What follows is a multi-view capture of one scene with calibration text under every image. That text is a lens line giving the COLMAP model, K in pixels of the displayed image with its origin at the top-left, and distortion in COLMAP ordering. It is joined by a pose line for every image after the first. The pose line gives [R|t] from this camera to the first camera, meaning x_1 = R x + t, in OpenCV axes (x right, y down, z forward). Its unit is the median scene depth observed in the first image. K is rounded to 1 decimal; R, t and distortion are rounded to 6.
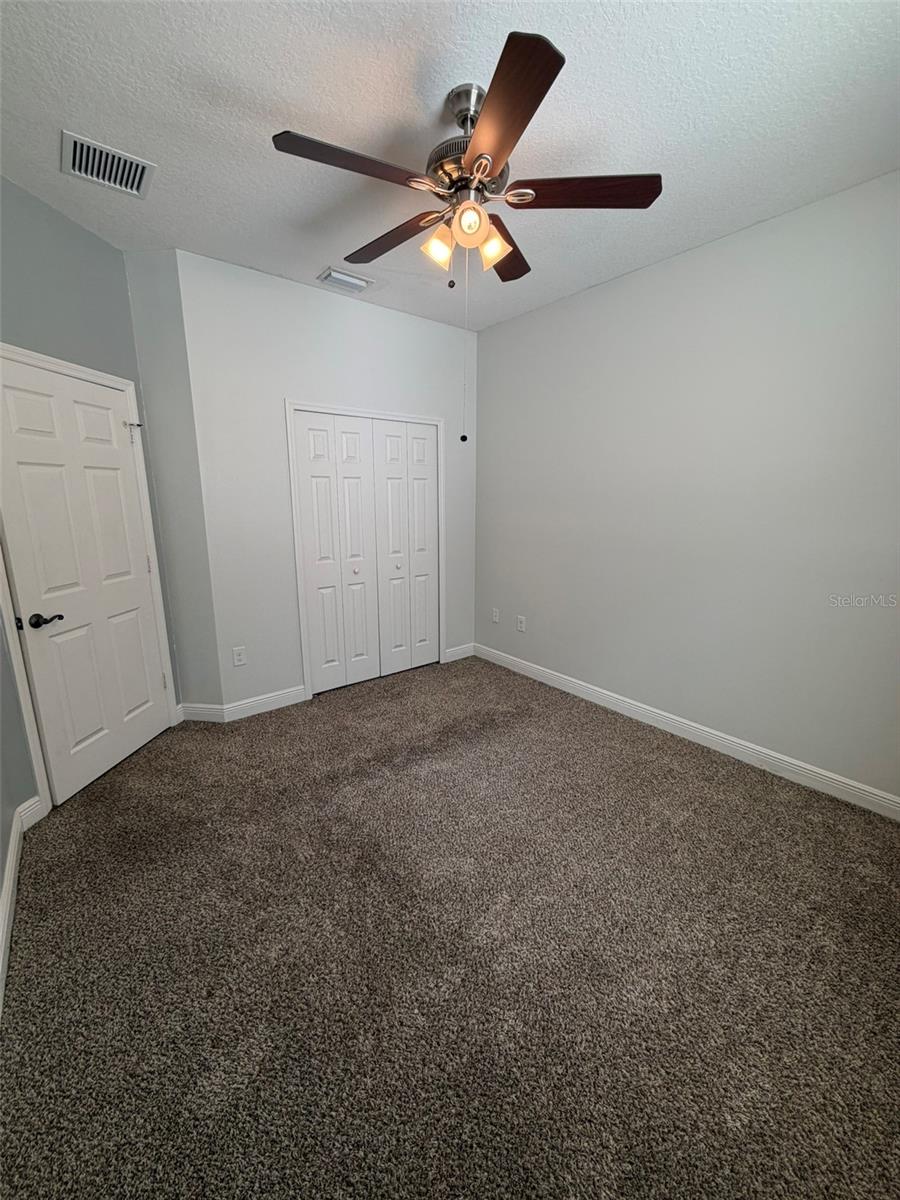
lens RADIAL K [[479.2, 0, 449.9], [0, 479.2, 598.2], [0, 0, 1]] dist [-0.000331, -0.000055]
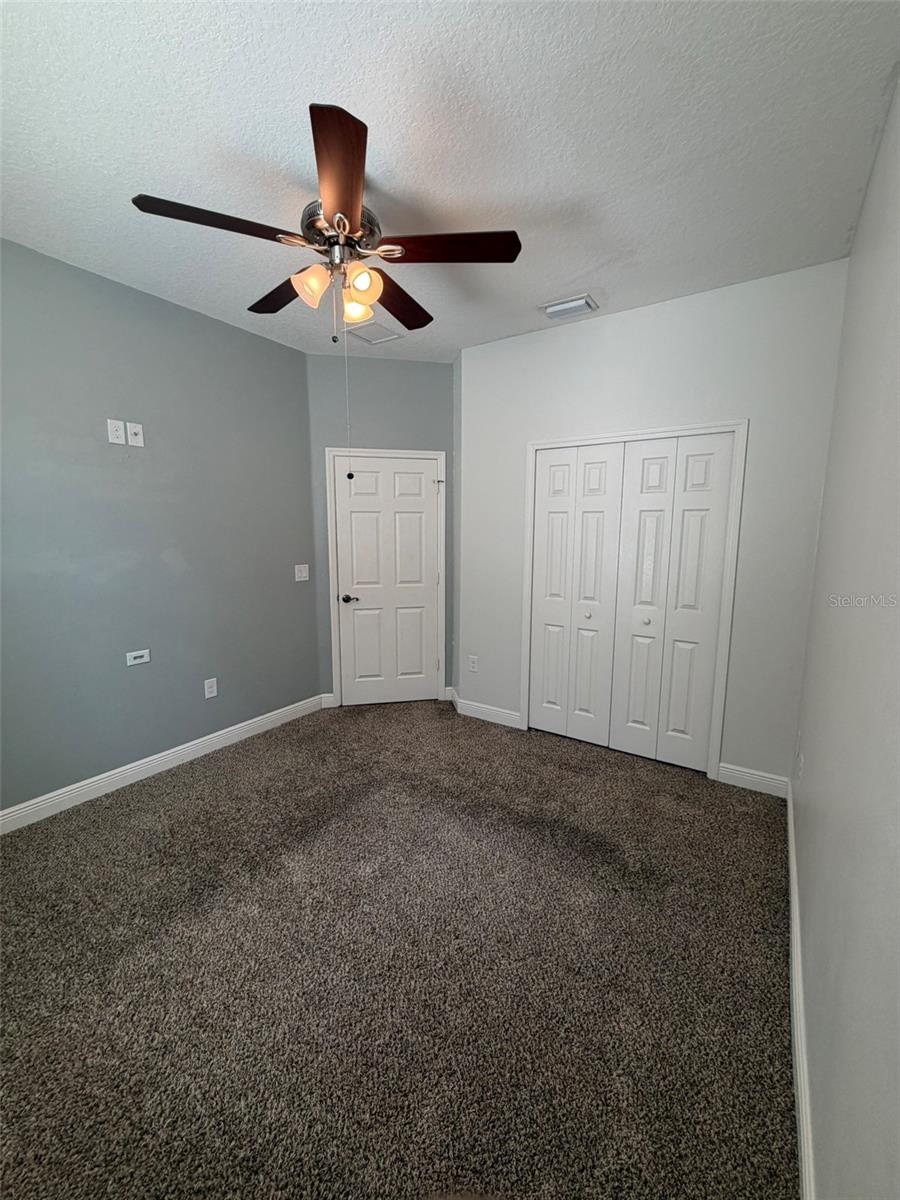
lens RADIAL K [[479.2, 0, 449.9], [0, 479.2, 598.2], [0, 0, 1]] dist [-0.000331, -0.000055]
pose [[0.298288, 0.139186, -0.944273, 0.645103], [-0.206954, 0.975207, 0.078371, -0.119699], [0.931769, 0.172043, 0.319698, 0.540574]]
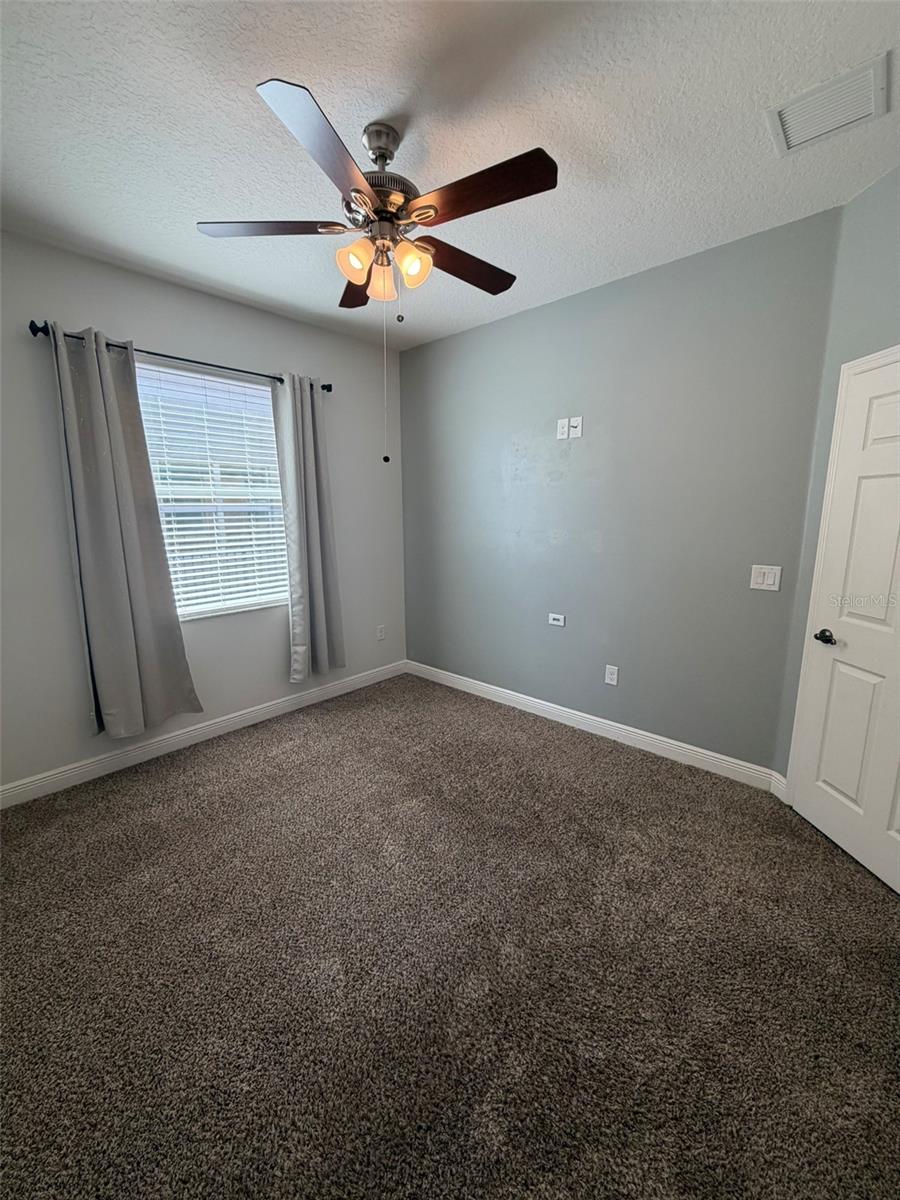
lens RADIAL K [[479.2, 0, 449.9], [0, 479.2, 598.2], [0, 0, 1]] dist [-0.000331, -0.000055]
pose [[-0.989046, 0.034264, -0.143575, 0.037478], [-0.024163, 0.921982, 0.386479, -0.269600], [0.145616, 0.385714, -0.911055, 1.210982]]
